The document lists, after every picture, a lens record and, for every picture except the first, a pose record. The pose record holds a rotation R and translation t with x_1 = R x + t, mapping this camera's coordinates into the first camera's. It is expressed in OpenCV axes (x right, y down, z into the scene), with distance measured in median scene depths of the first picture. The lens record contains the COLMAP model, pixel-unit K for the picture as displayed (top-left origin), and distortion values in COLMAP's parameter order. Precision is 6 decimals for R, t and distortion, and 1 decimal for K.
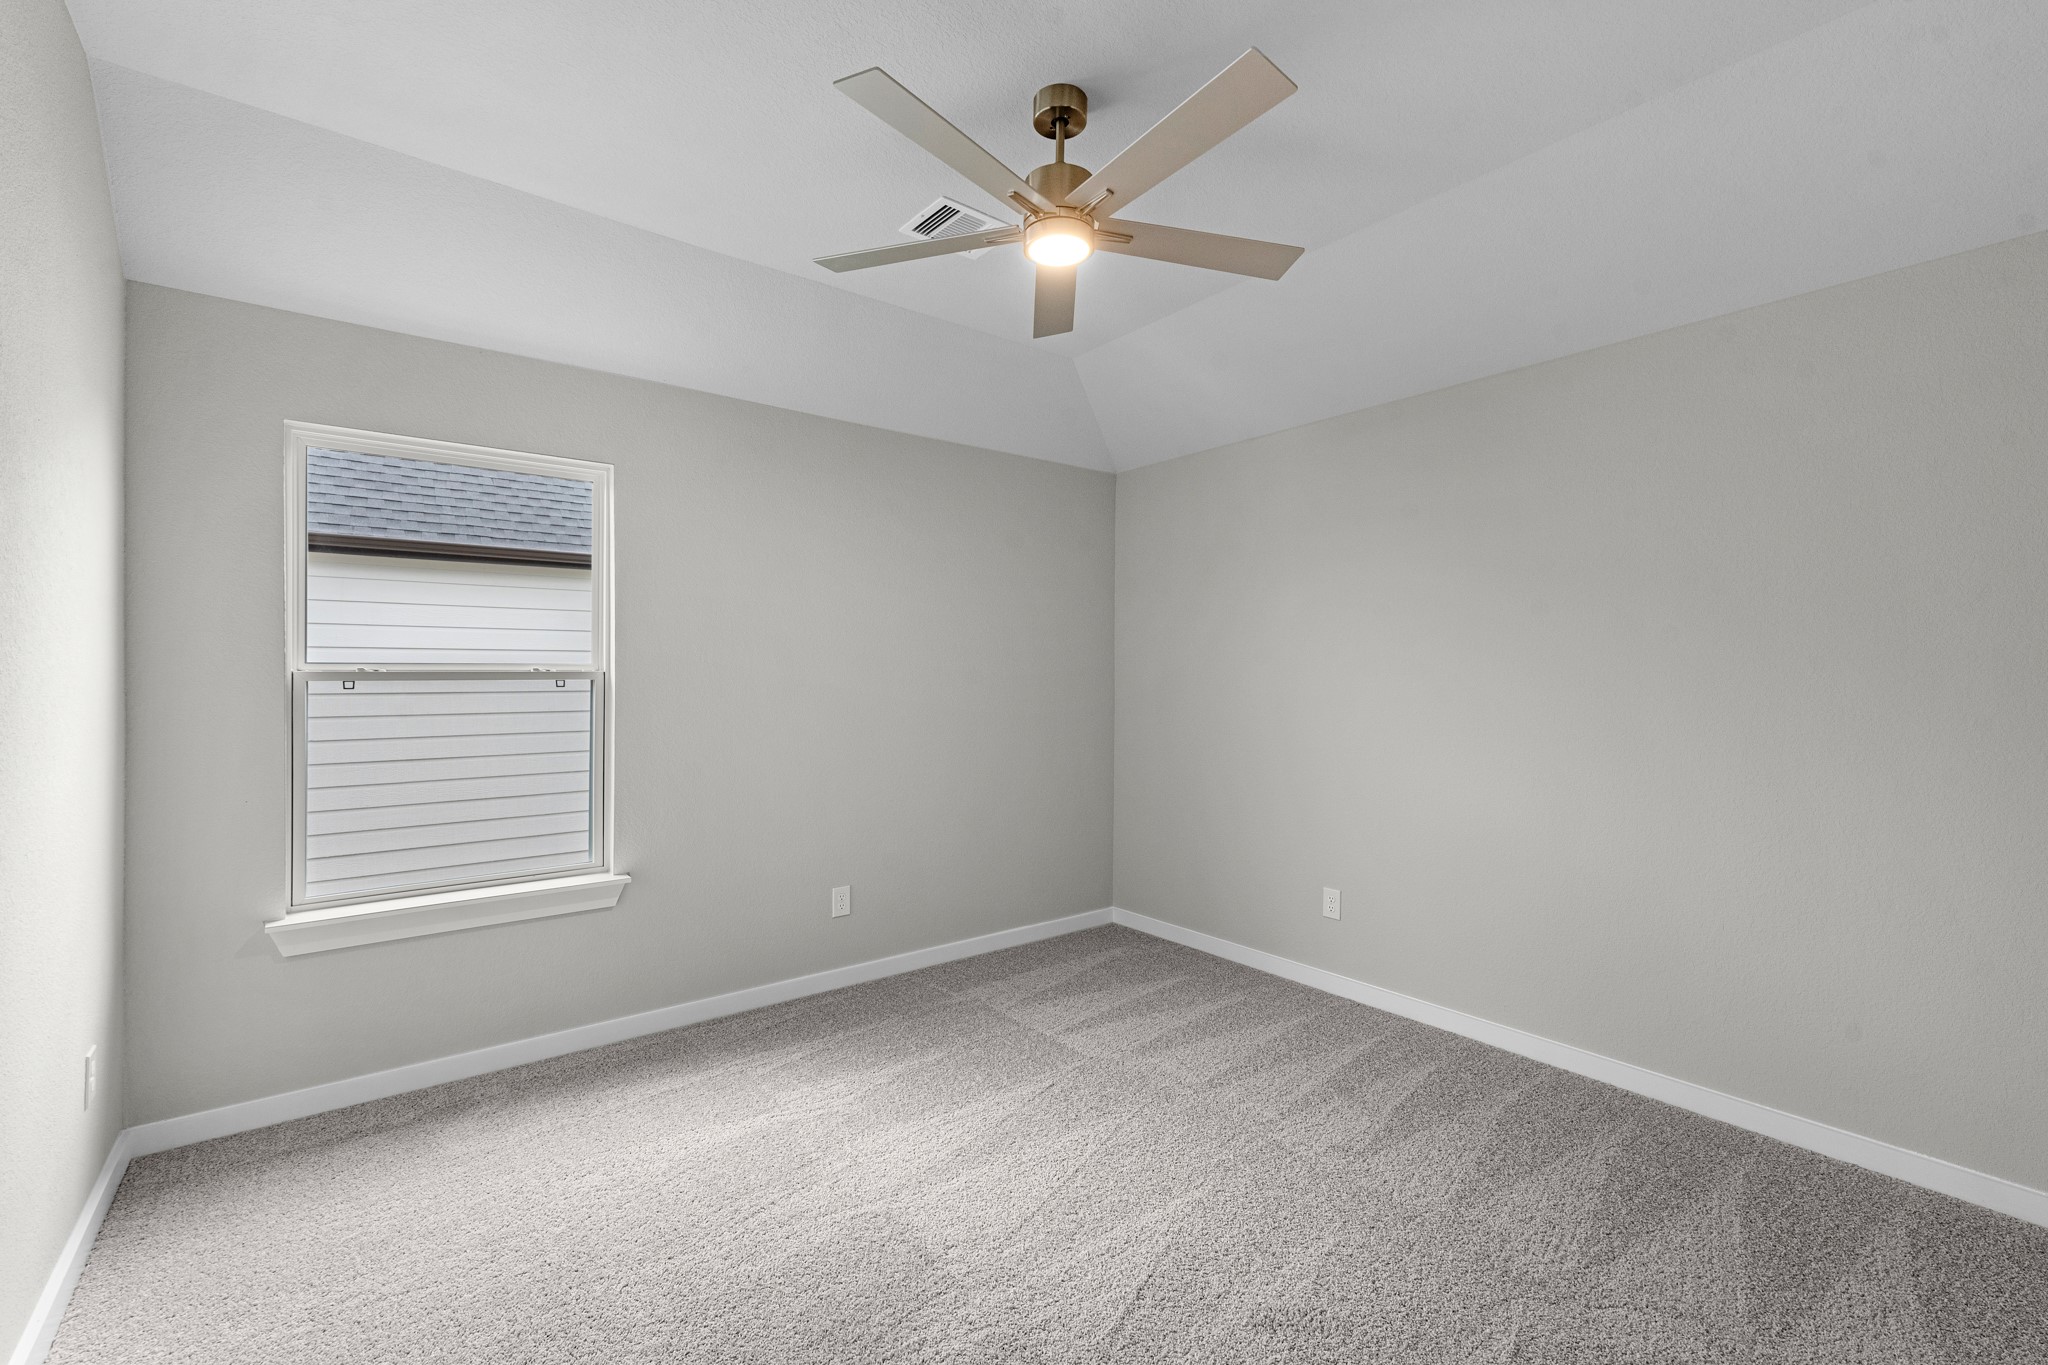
lens RADIAL K [[831.5, 0, 1013.5], [0, 831.5, 677.6], [0, 0, 1]] dist [-0.001250, -0.000056]
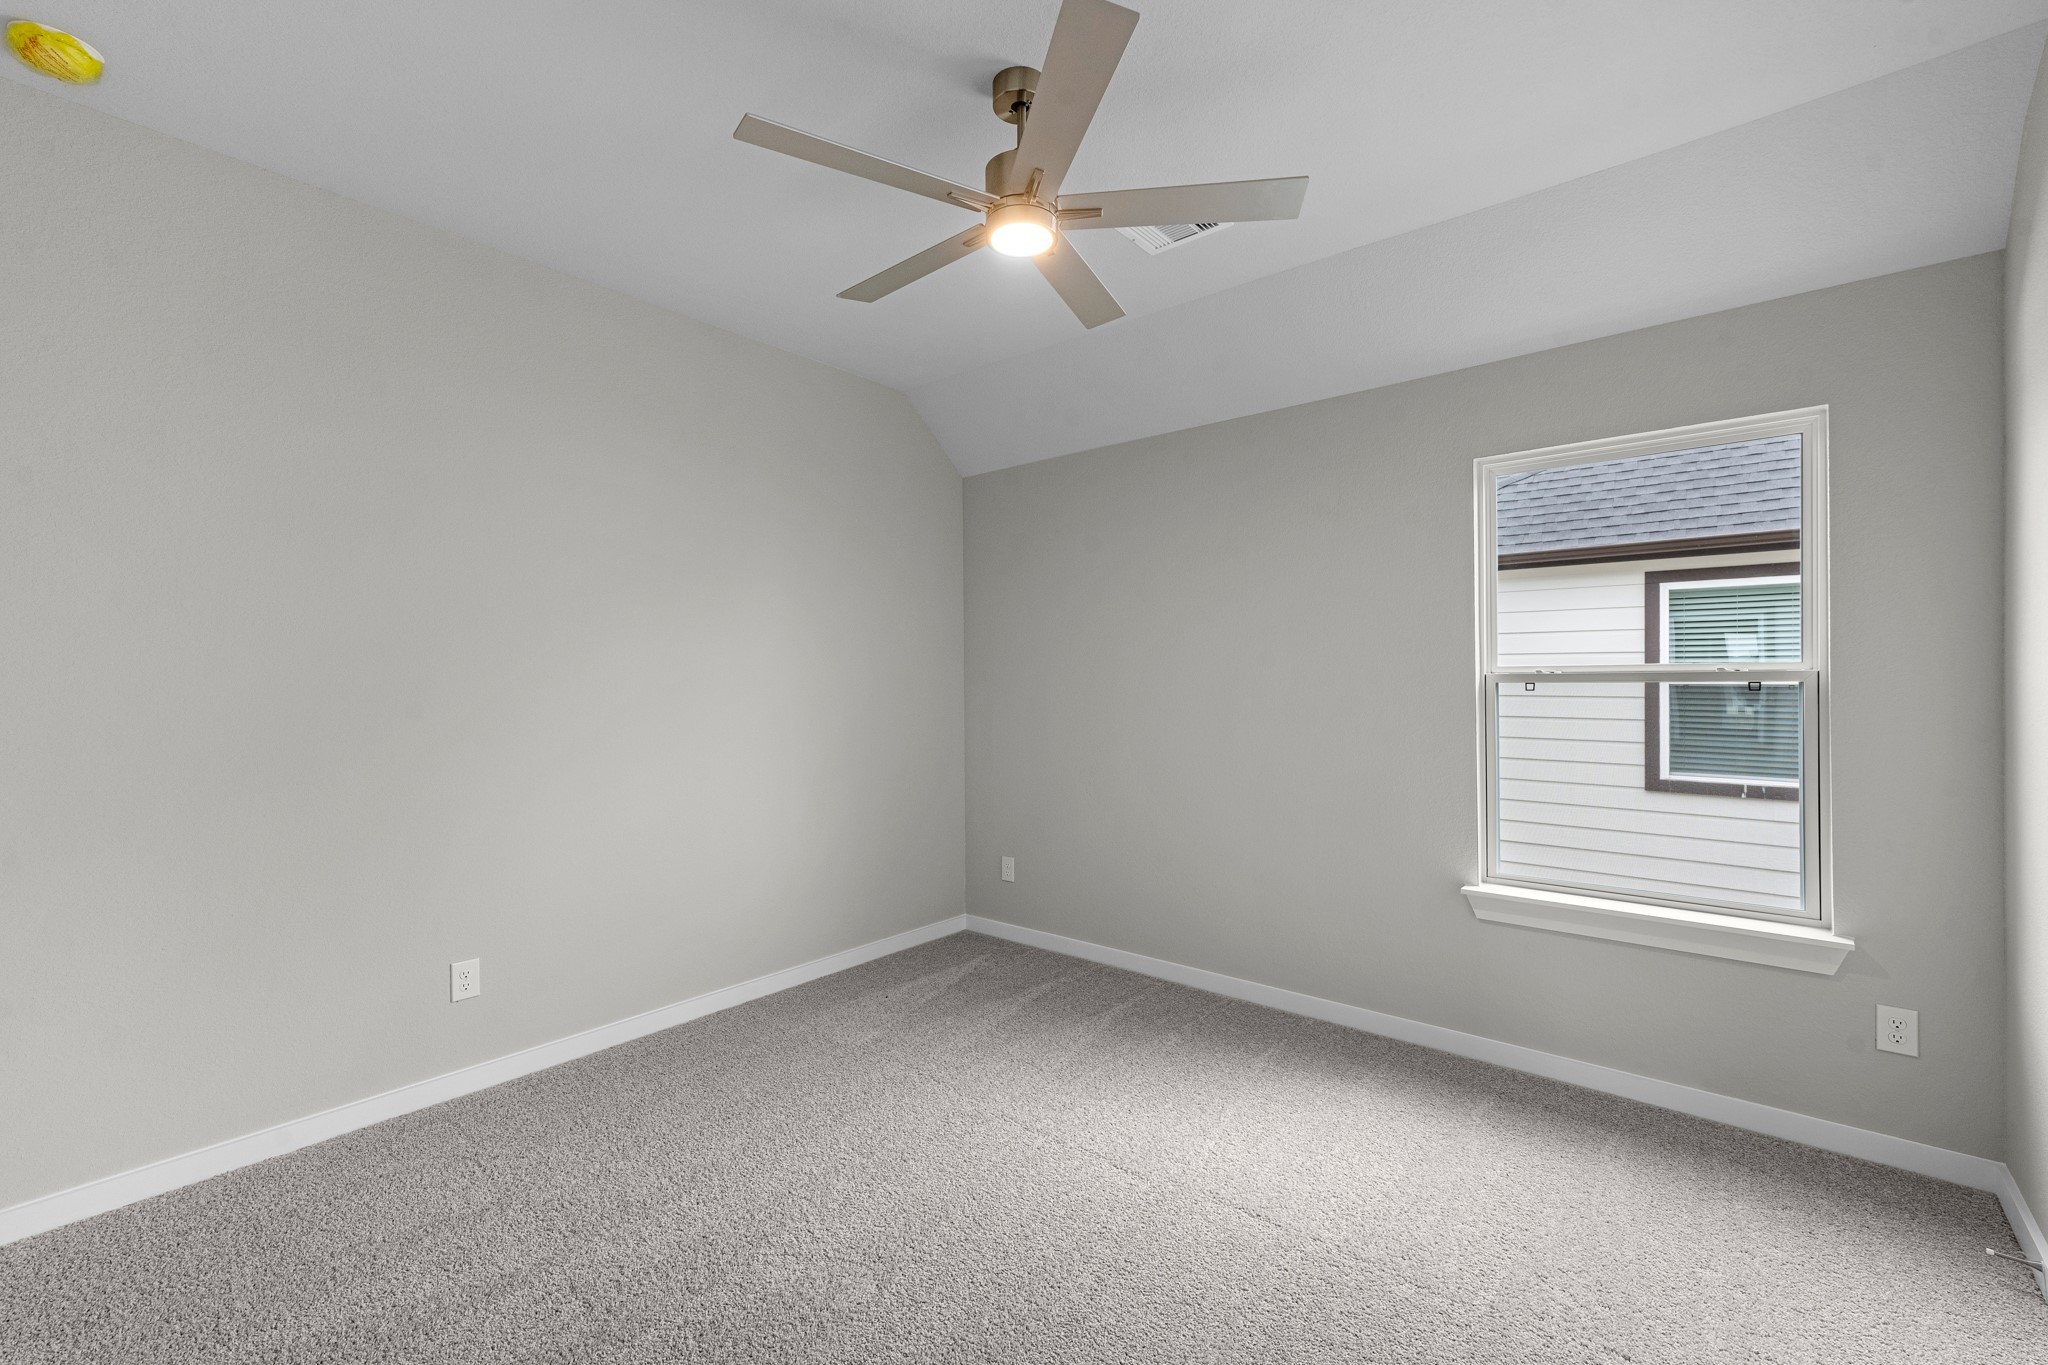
lens RADIAL K [[831.5, 0, 1013.5], [0, 831.5, 677.6], [0, 0, 1]] dist [-0.001250, -0.000056]
pose [[0.243633, -0.001054, -0.969867, 0.099695], [-0.002230, 0.999996, -0.001647, -0.001102], [0.969865, 0.002564, 0.243630, 0.072025]]
